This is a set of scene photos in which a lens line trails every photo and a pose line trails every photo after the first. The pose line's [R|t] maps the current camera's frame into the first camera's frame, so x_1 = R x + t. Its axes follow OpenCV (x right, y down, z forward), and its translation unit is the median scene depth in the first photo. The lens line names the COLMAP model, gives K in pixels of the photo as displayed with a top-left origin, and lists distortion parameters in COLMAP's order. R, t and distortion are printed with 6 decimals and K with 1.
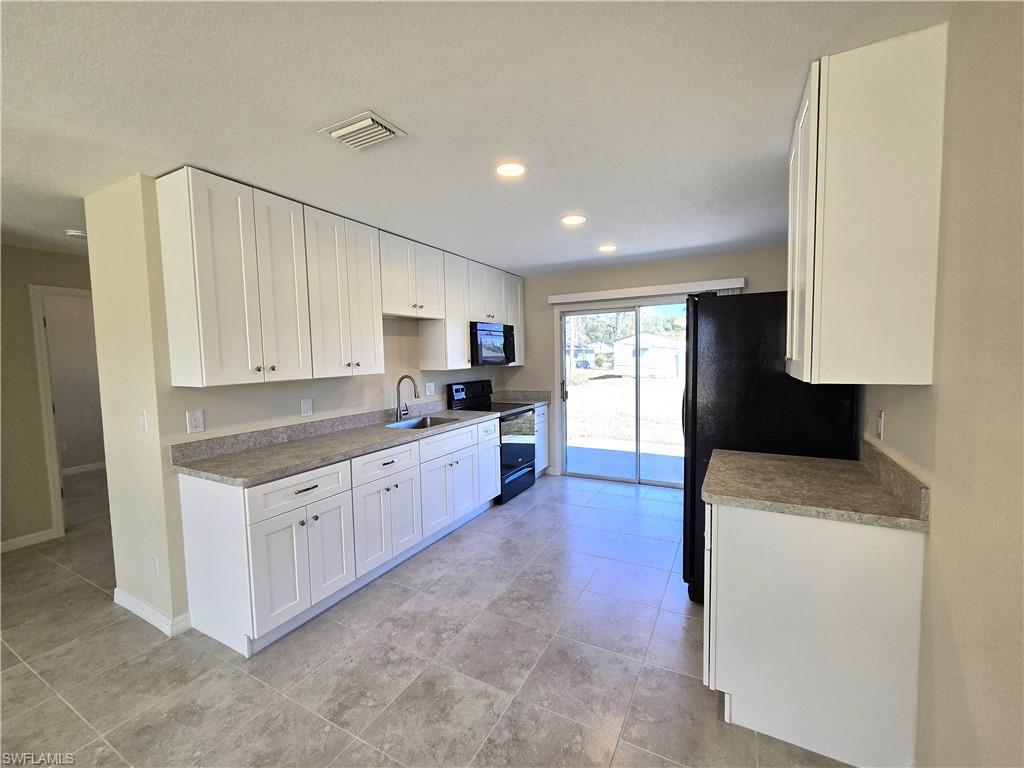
lens RADIAL K [[426.1, 0, 493.9], [0, 426.1, 386.6], [0, 0, 1]] dist [0.001783, 0.000209]
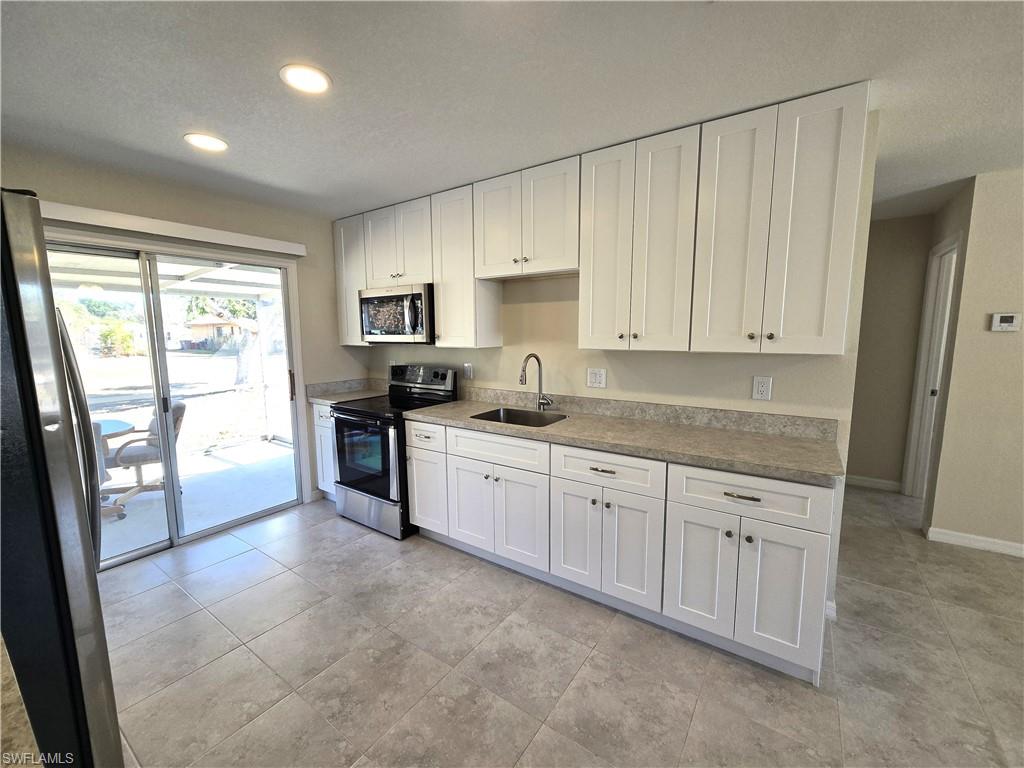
lens RADIAL K [[426.1, 0, 493.9], [0, 426.1, 386.6], [0, 0, 1]] dist [0.001783, 0.000209]
pose [[-0.121478, 0.146258, -0.981760, 0.511712], [-0.056742, 0.986444, 0.153977, -0.073479], [0.990971, 0.074412, -0.111532, 0.927829]]
